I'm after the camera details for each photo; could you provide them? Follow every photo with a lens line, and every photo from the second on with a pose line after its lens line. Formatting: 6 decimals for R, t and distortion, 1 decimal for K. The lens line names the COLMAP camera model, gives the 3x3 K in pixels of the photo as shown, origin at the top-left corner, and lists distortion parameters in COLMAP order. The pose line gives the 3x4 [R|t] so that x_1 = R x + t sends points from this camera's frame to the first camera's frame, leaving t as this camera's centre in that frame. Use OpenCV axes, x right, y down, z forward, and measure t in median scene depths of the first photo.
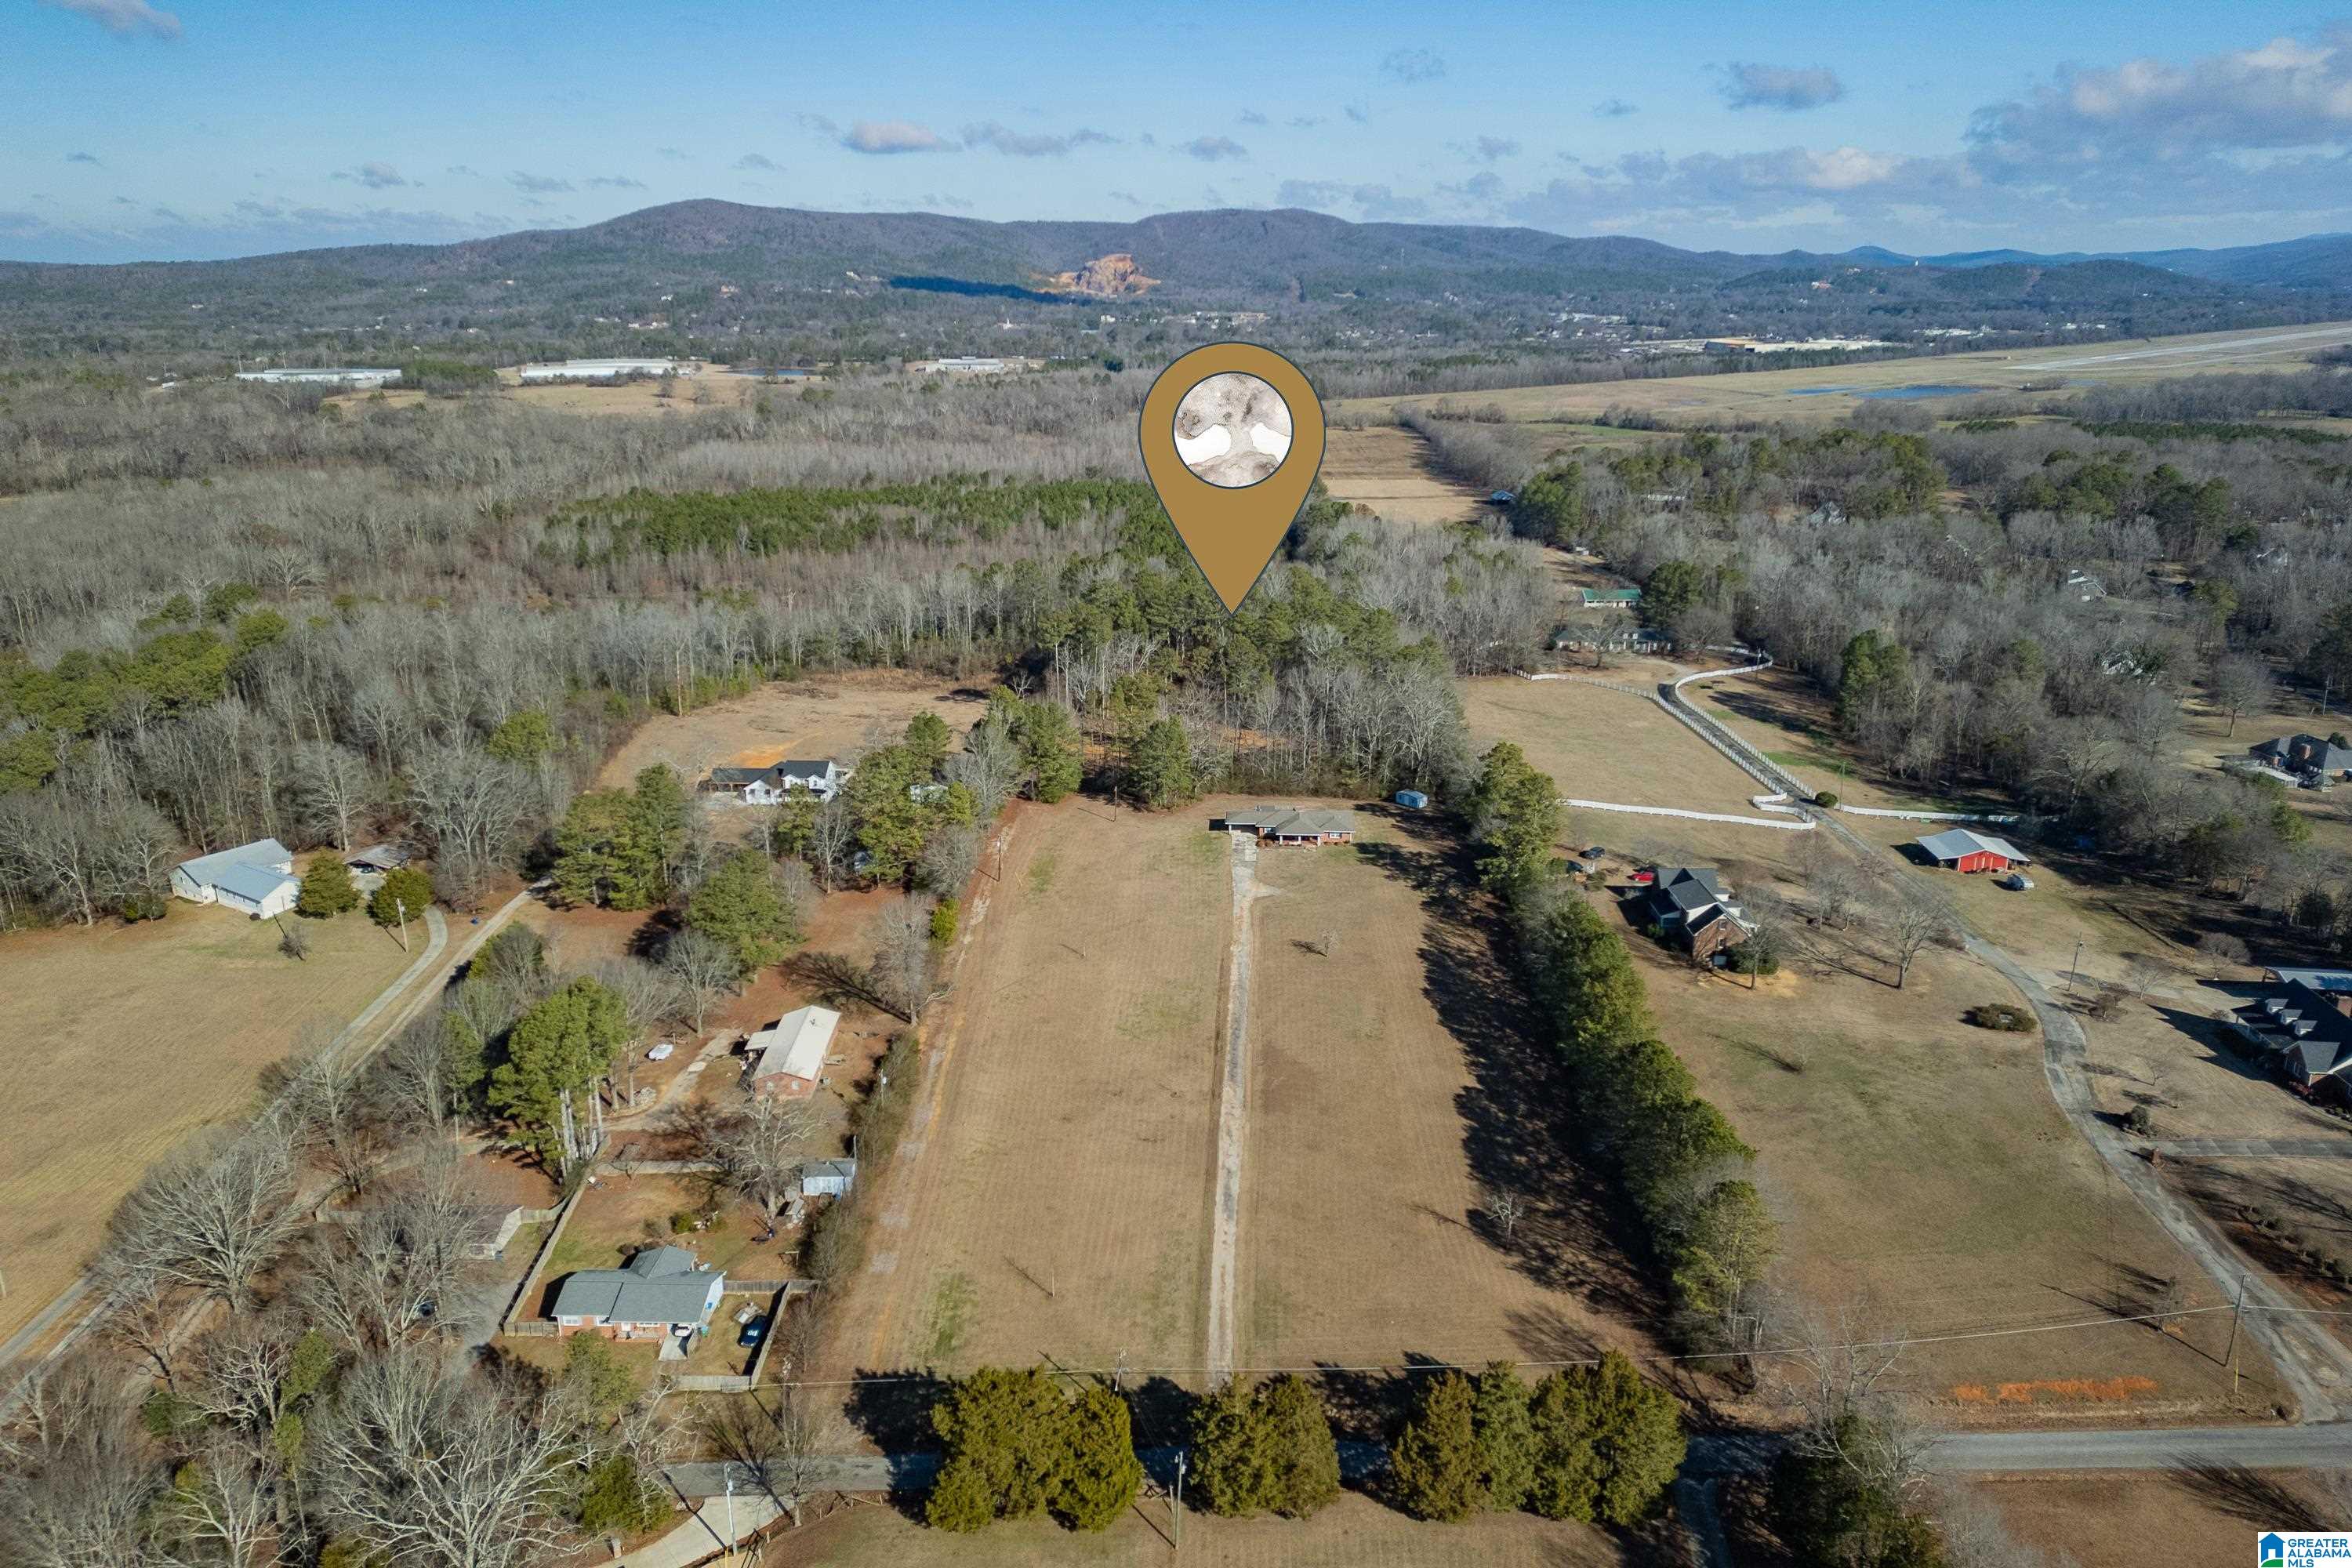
lens RADIAL K [[1638.2, 0, 1172.1], [0, 1638.2, 805.4], [0, 0, 1]] dist [0.059428, -0.044175]
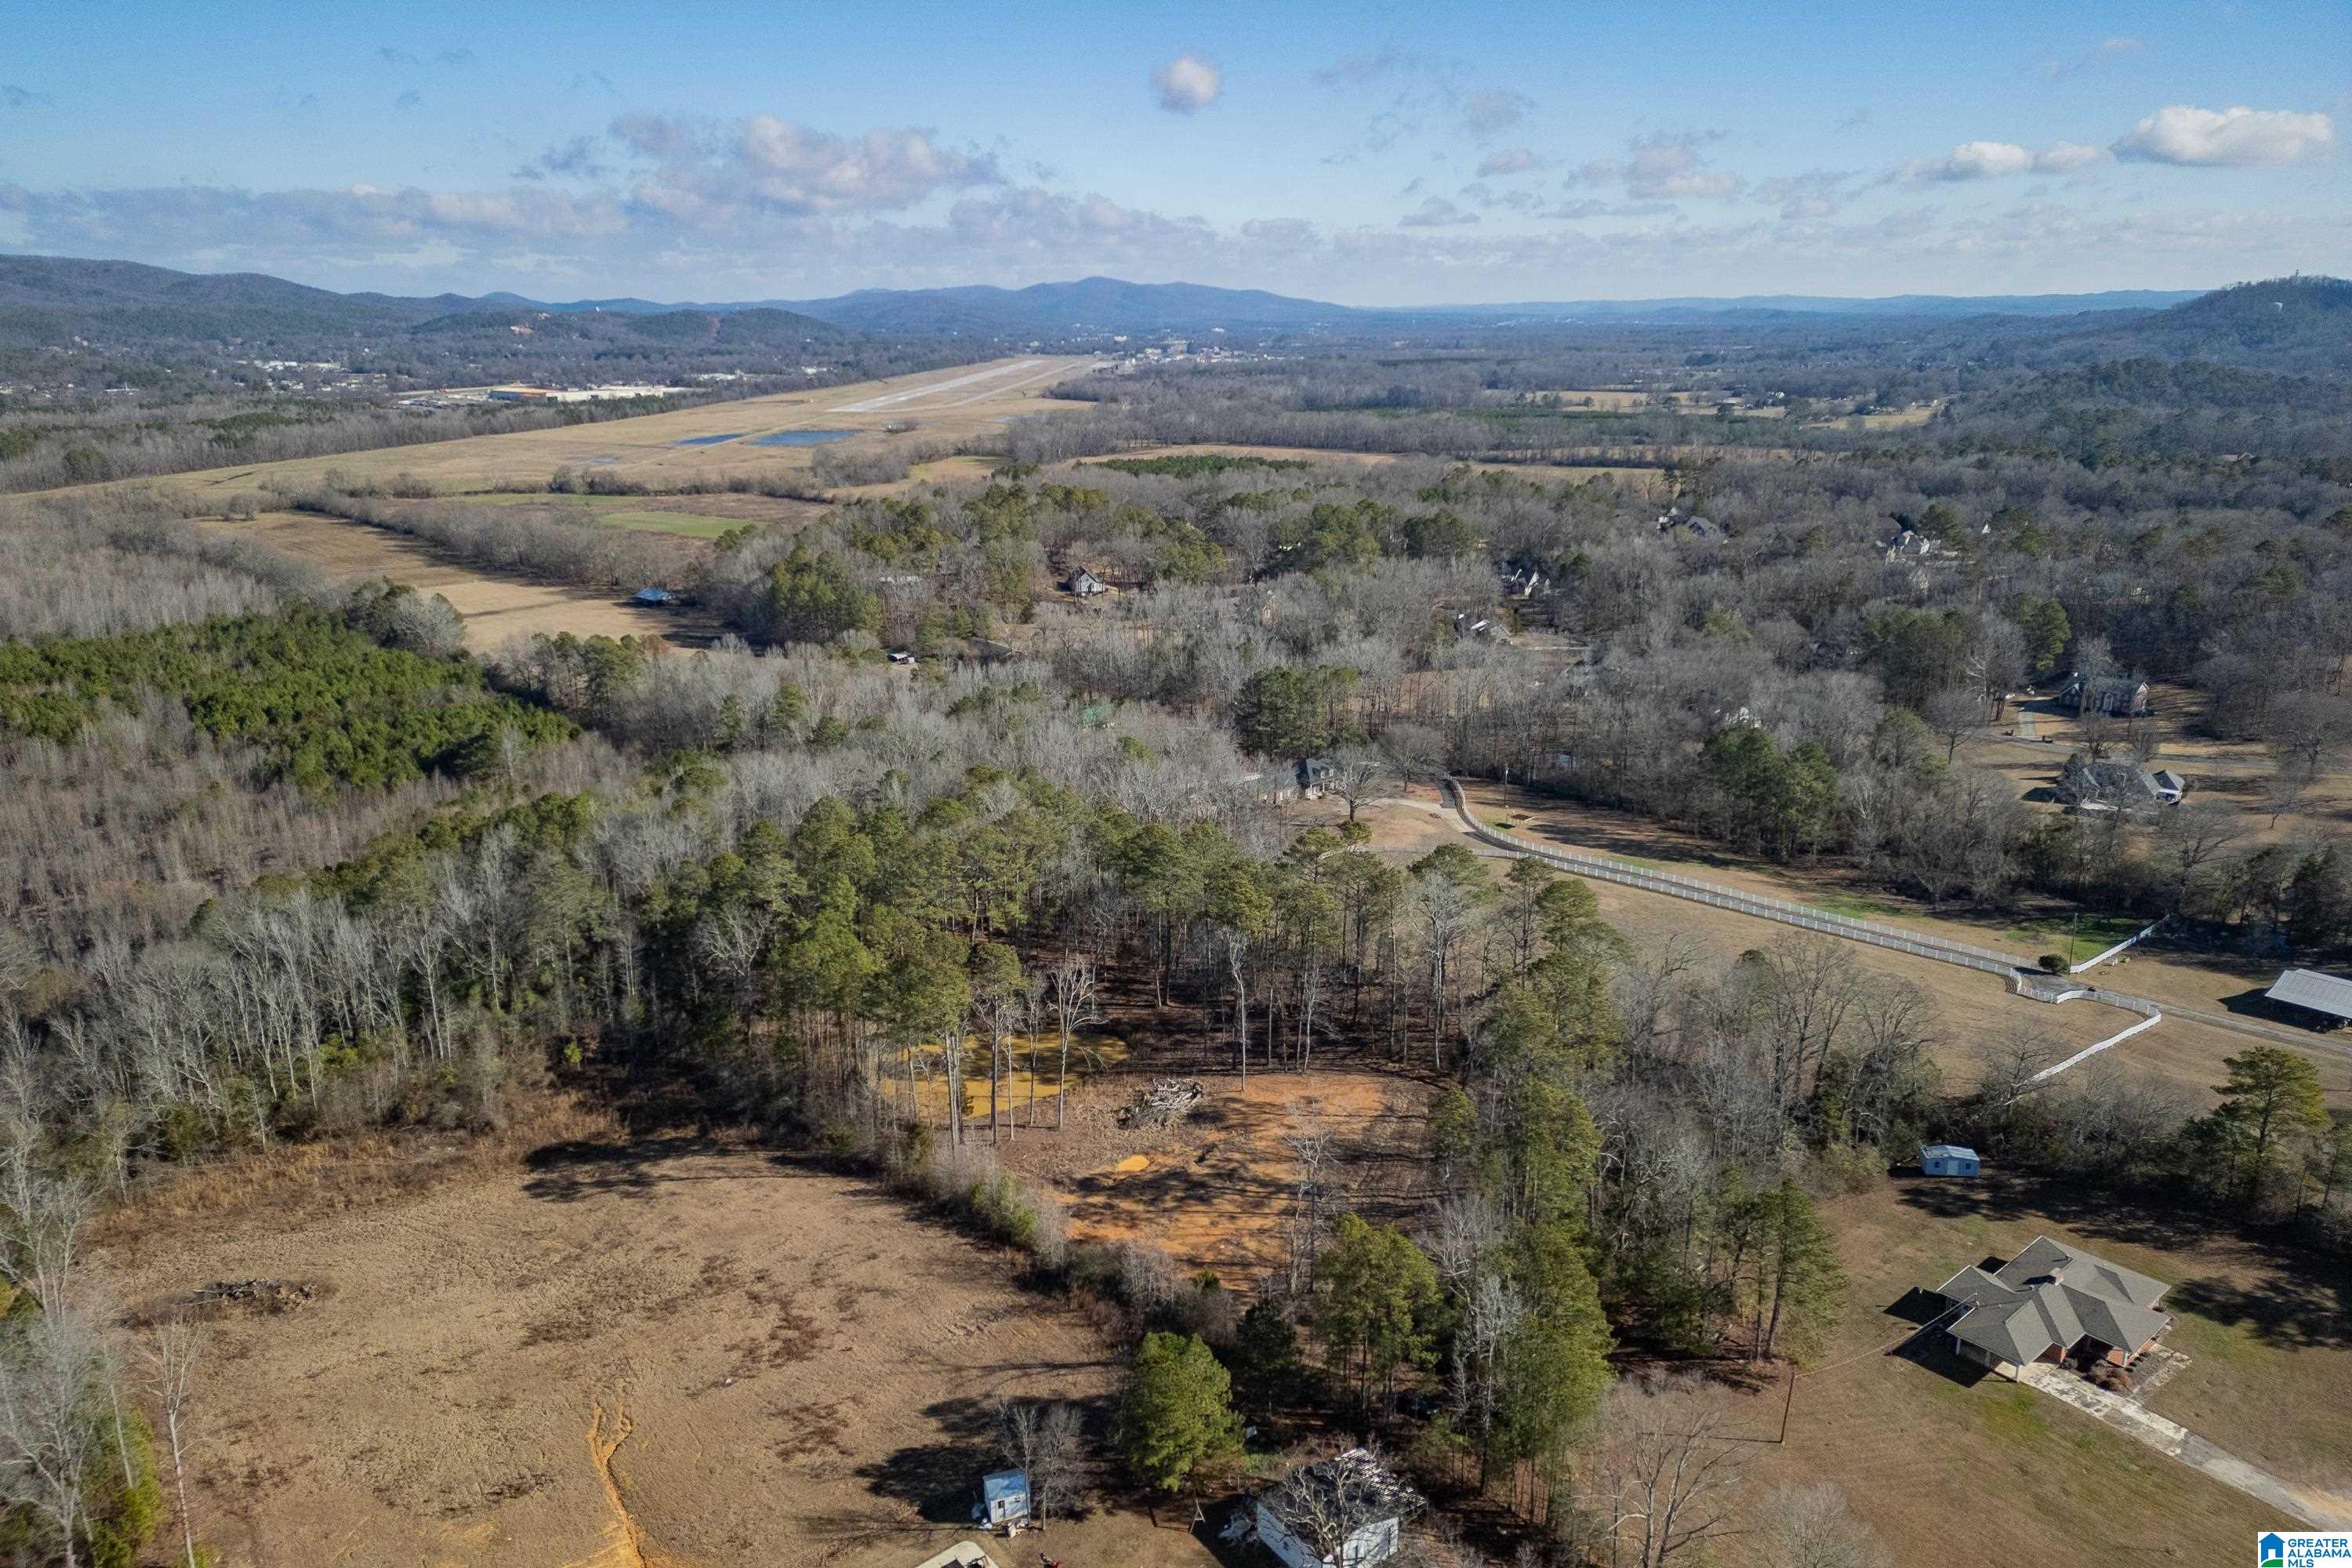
lens RADIAL K [[1638.2, 0, 1170.9], [0, 1638.2, 777.4], [0, 0, 1]] dist [0.059428, -0.044175]
pose [[0.720323, -0.187998, 0.667676, -0.060522], [0.214674, 0.975733, 0.043137, -0.032073], [-0.659583, 0.112260, 0.743201, 0.100914]]
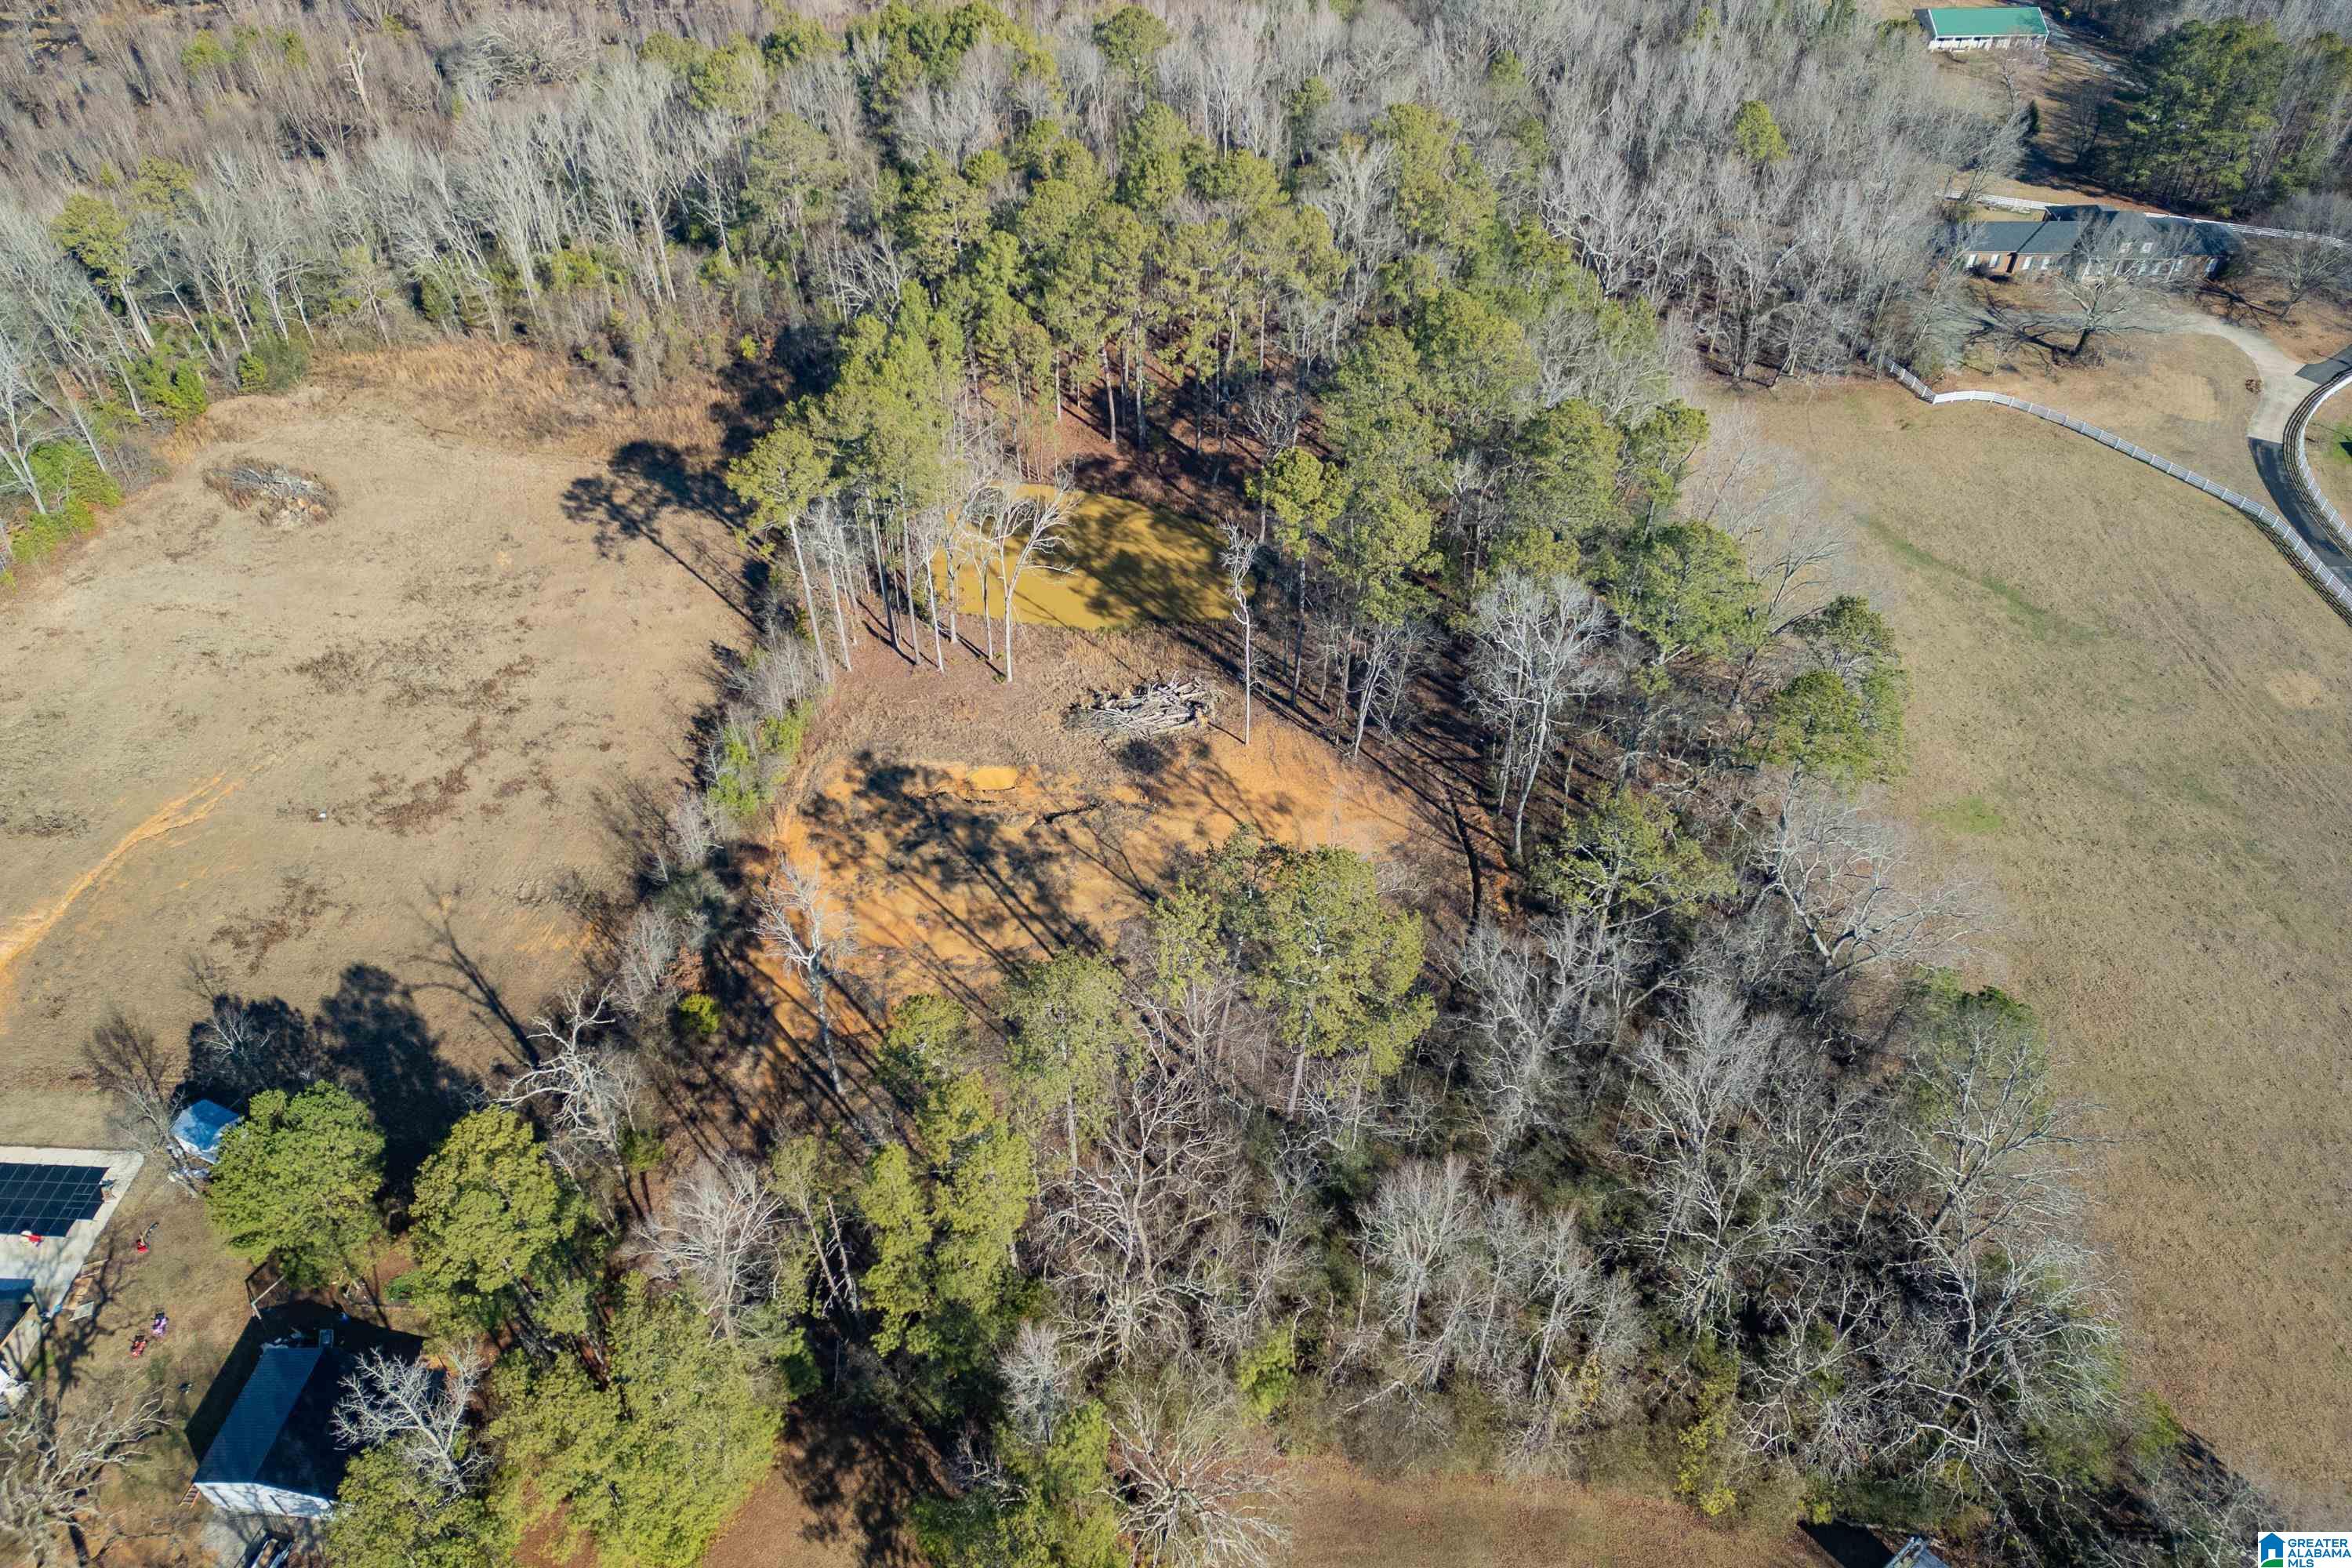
lens RADIAL K [[1638.2, 0, 1169.7], [0, 1638.2, 789.4], [0, 0, 1]] dist [0.059428, -0.044175]
pose [[0.999852, -0.016561, 0.004552, 0.002228], [0.012992, 0.902613, 0.430258, -0.035730], [-0.011234, -0.430135, 0.902695, 0.112163]]
